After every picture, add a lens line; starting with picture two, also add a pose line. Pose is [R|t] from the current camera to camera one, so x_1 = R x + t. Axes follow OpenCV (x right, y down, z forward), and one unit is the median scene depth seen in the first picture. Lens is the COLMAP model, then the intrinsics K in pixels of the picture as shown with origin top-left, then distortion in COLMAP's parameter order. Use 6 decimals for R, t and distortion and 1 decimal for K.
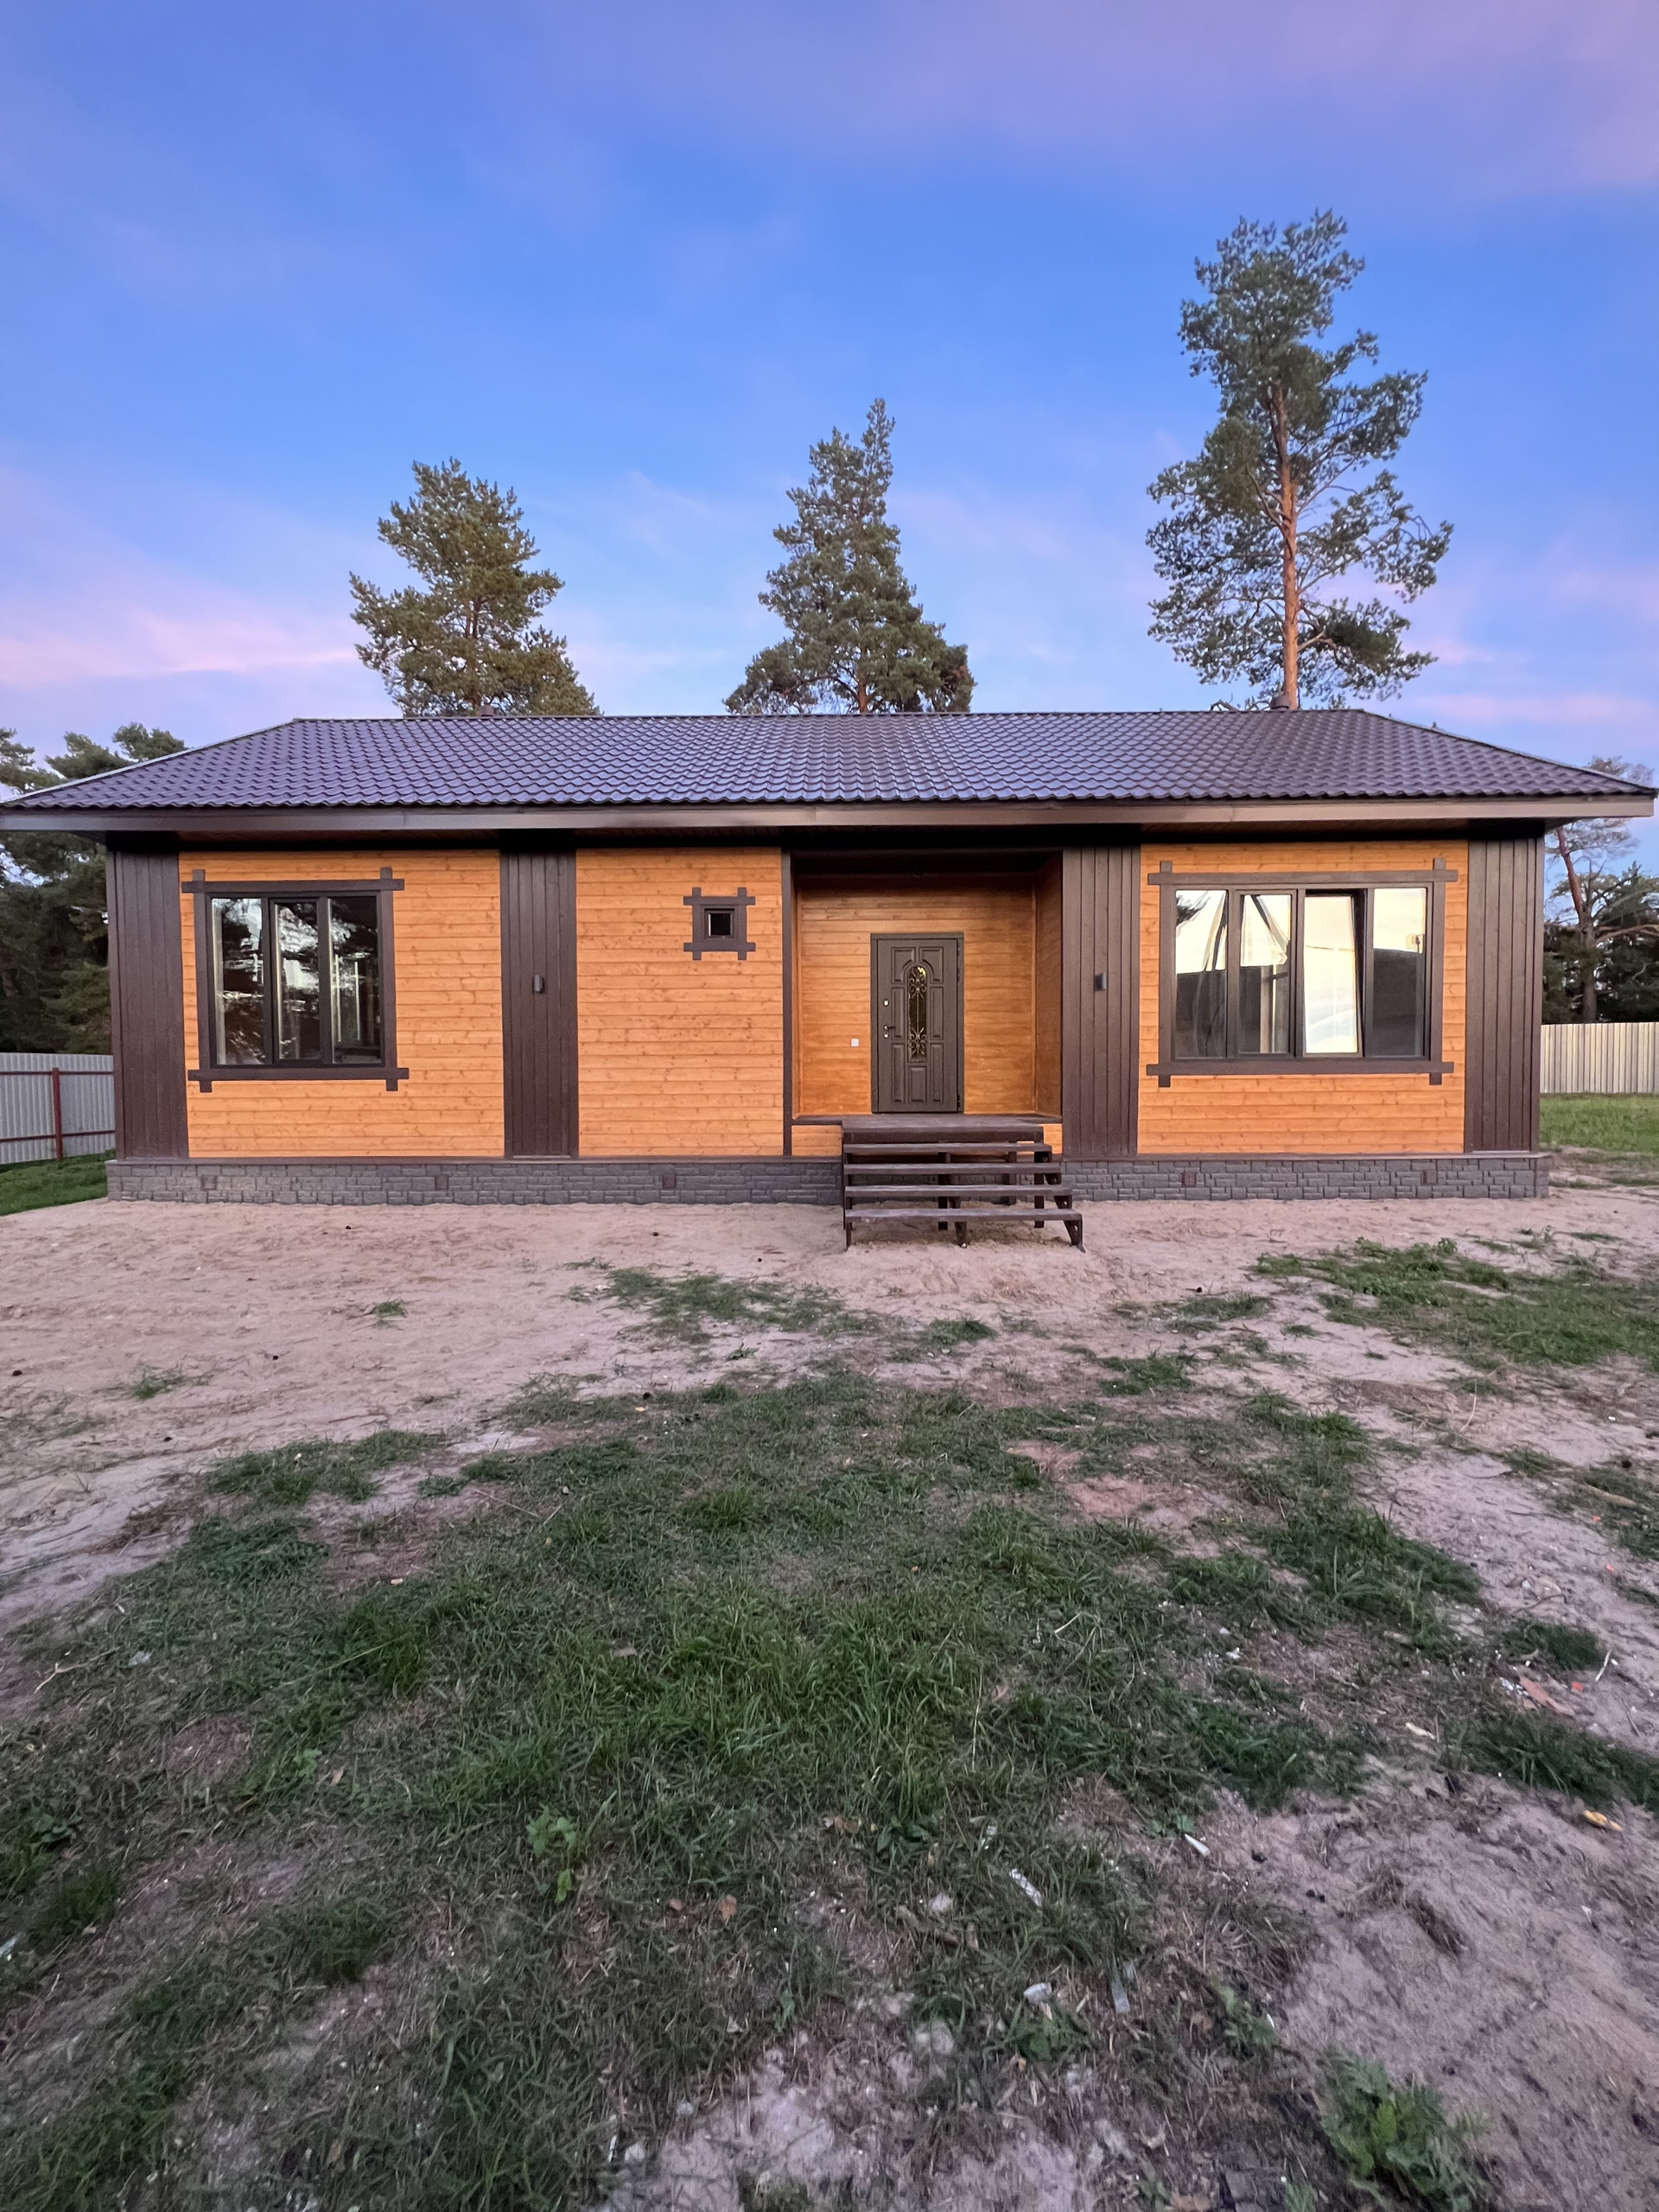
lens RADIAL K [[880.7, 0, 836.0], [0, 880.7, 1106.9], [0, 0, 1]] dist [-0.001100, 0.000595]
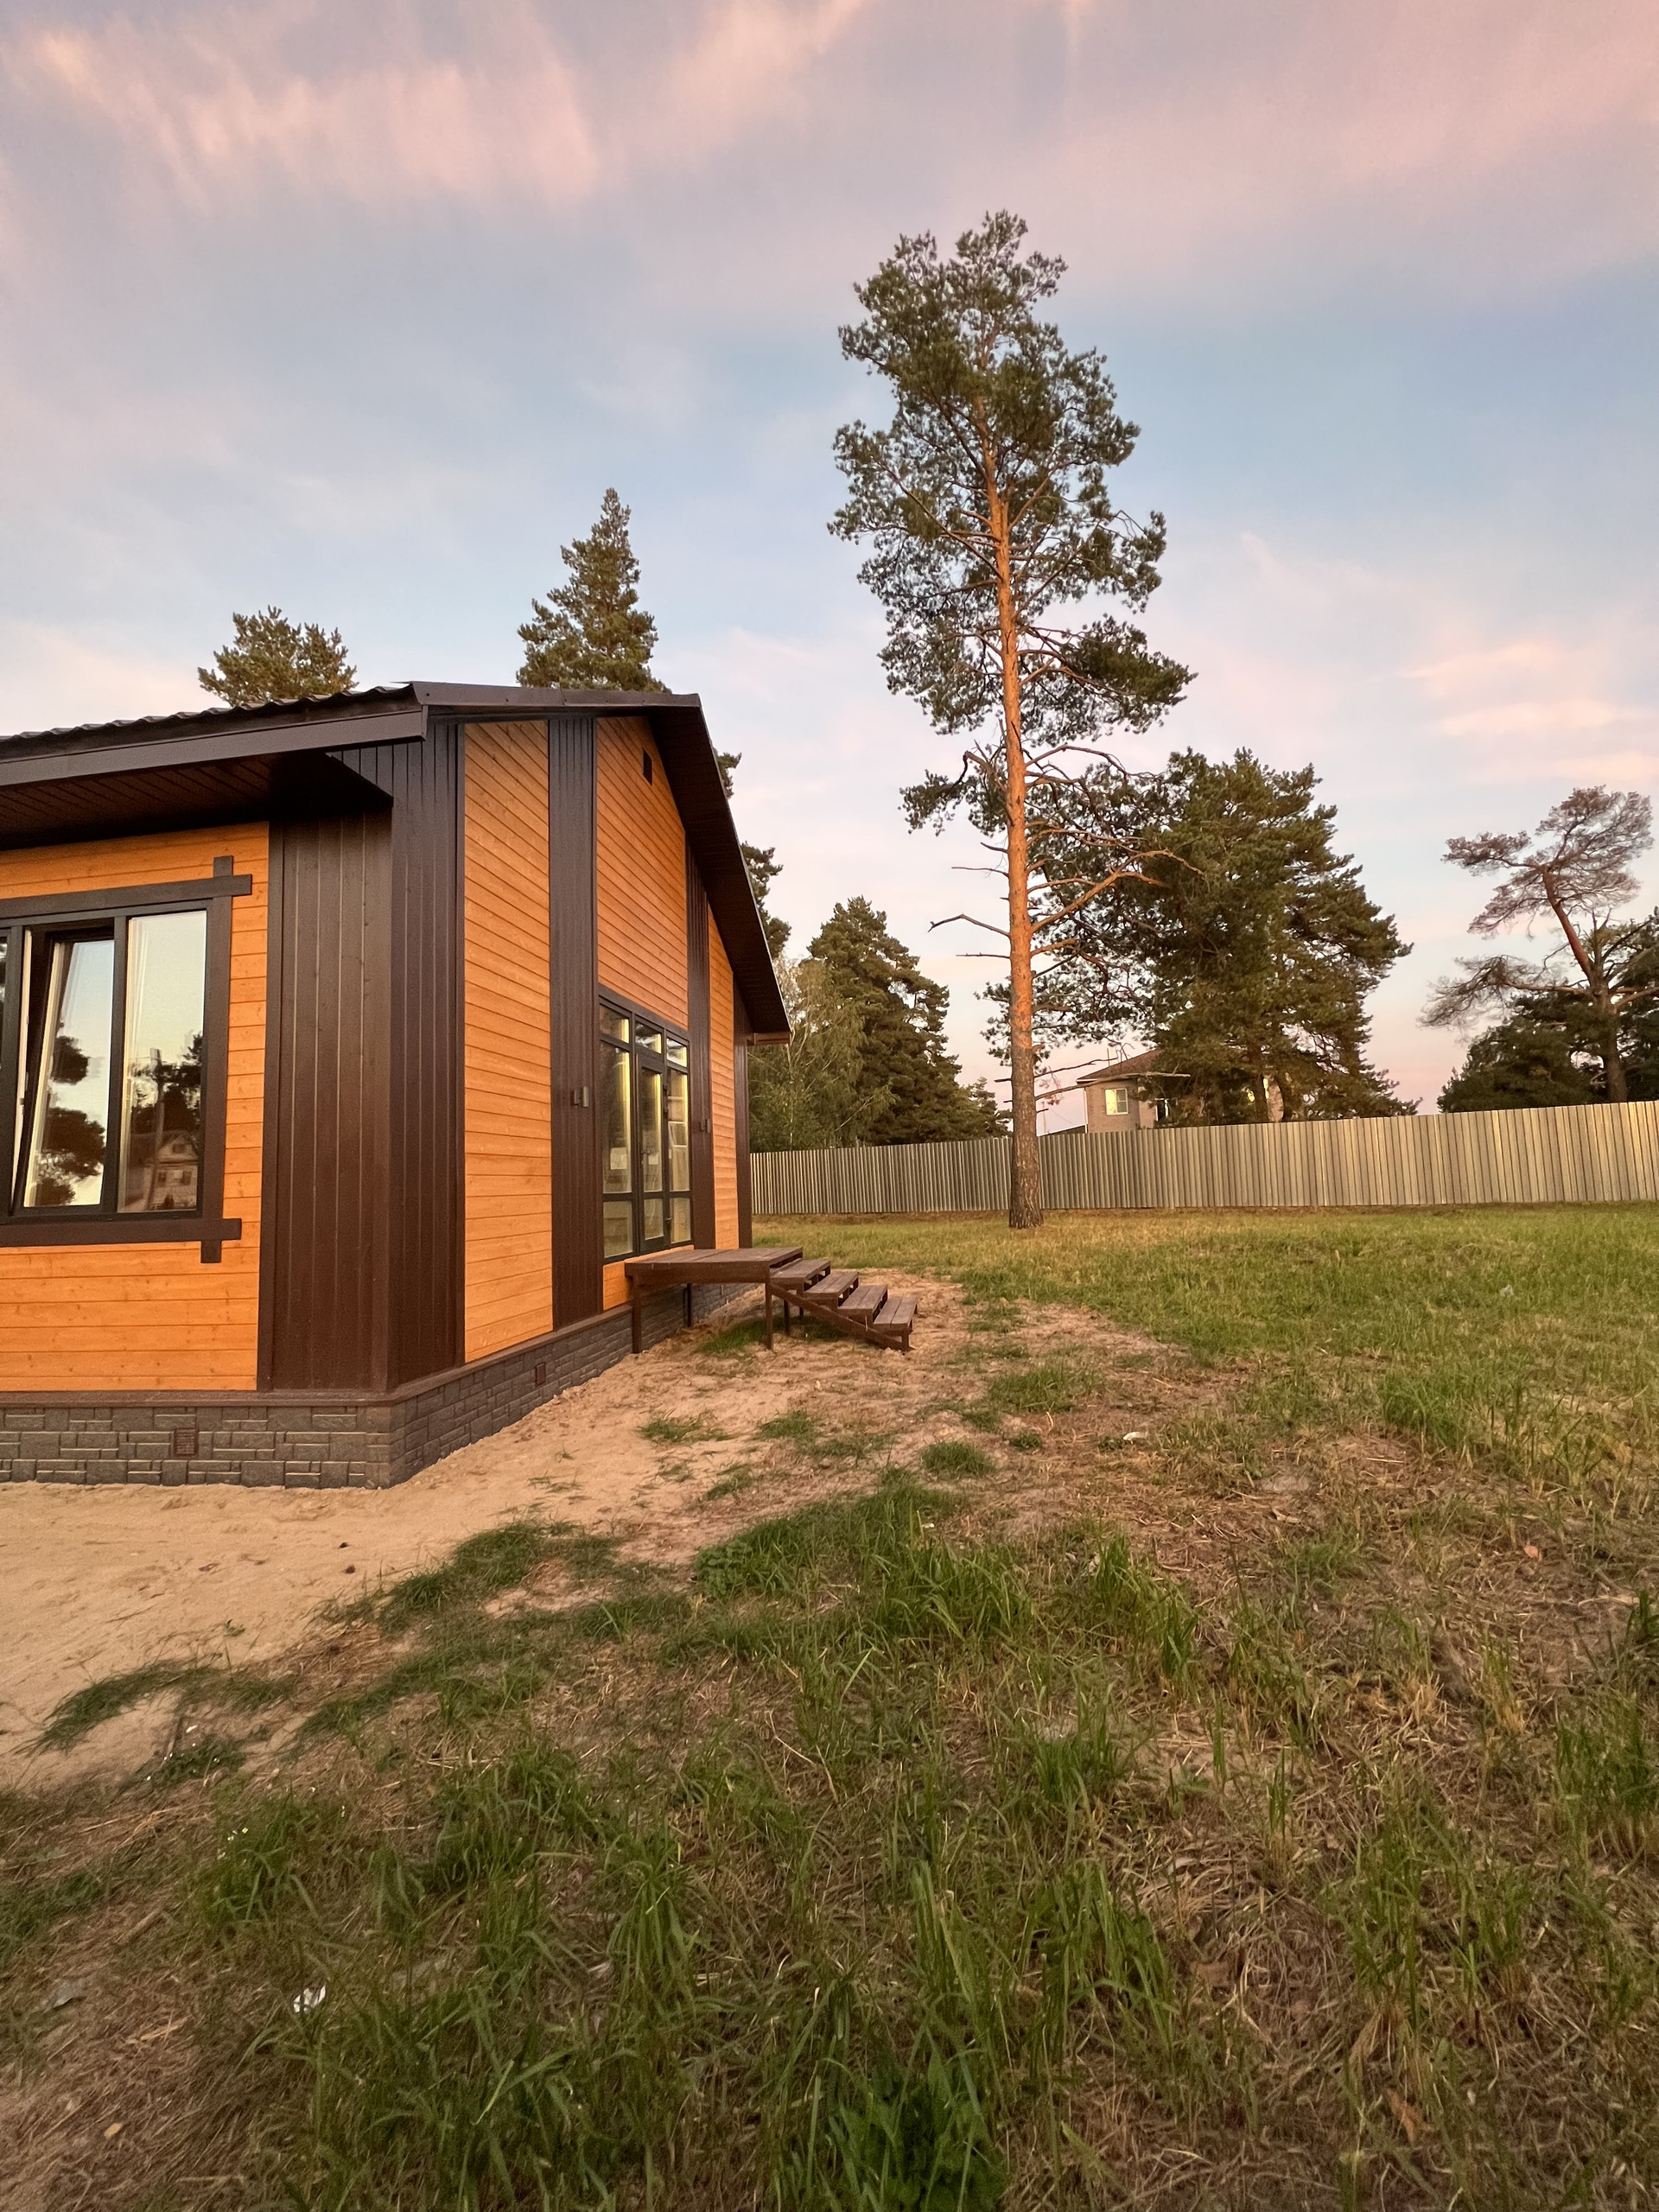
lens RADIAL K [[880.7, 0, 824.7], [0, 880.7, 1107.7], [0, 0, 1]] dist [-0.001100, 0.000595]
pose [[0.990299, -0.038872, -0.133404, 0.462524], [0.022238, 0.992034, -0.123990, -0.017876], [0.137161, 0.119821, 0.983275, 0.209886]]
